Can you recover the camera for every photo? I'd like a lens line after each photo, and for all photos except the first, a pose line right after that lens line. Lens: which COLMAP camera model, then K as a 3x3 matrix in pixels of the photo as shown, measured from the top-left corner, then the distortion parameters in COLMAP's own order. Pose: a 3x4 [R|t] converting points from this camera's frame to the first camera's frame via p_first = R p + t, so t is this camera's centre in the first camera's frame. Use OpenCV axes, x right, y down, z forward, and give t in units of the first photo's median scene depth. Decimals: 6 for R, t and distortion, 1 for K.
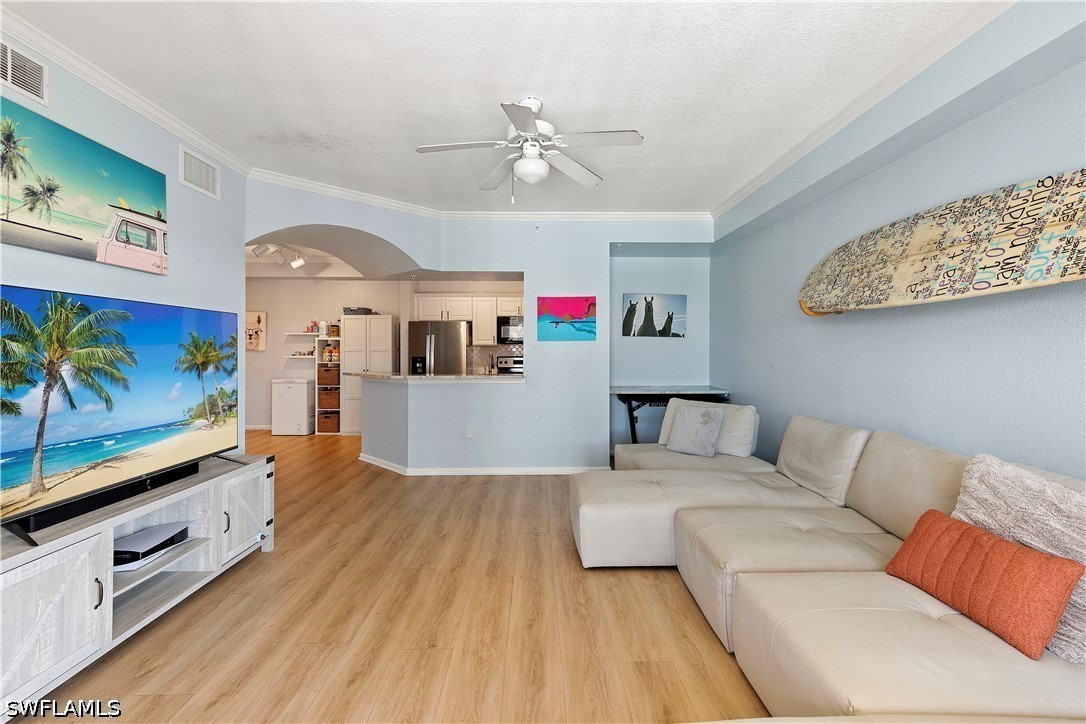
lens RADIAL K [[491.4, 0, 539.4], [0, 491.4, 346.2], [0, 0, 1]] dist [0.016644, -0.002282]
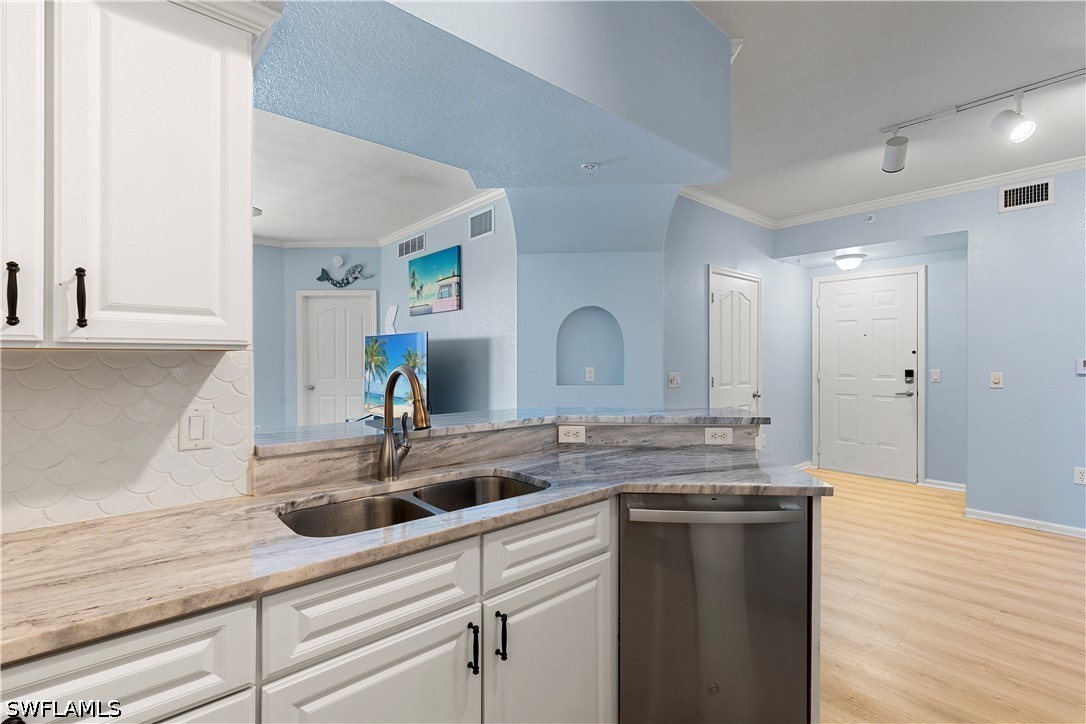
lens RADIAL K [[491.4, 0, 541.4], [0, 491.4, 354.5], [0, 0, 1]] dist [0.016644, -0.002282]
pose [[-0.765372, -0.004499, -0.643572, 0.036647], [0.004603, 0.999912, -0.012463, 0.018506], [0.643571, -0.012501, -0.765284, 2.444759]]
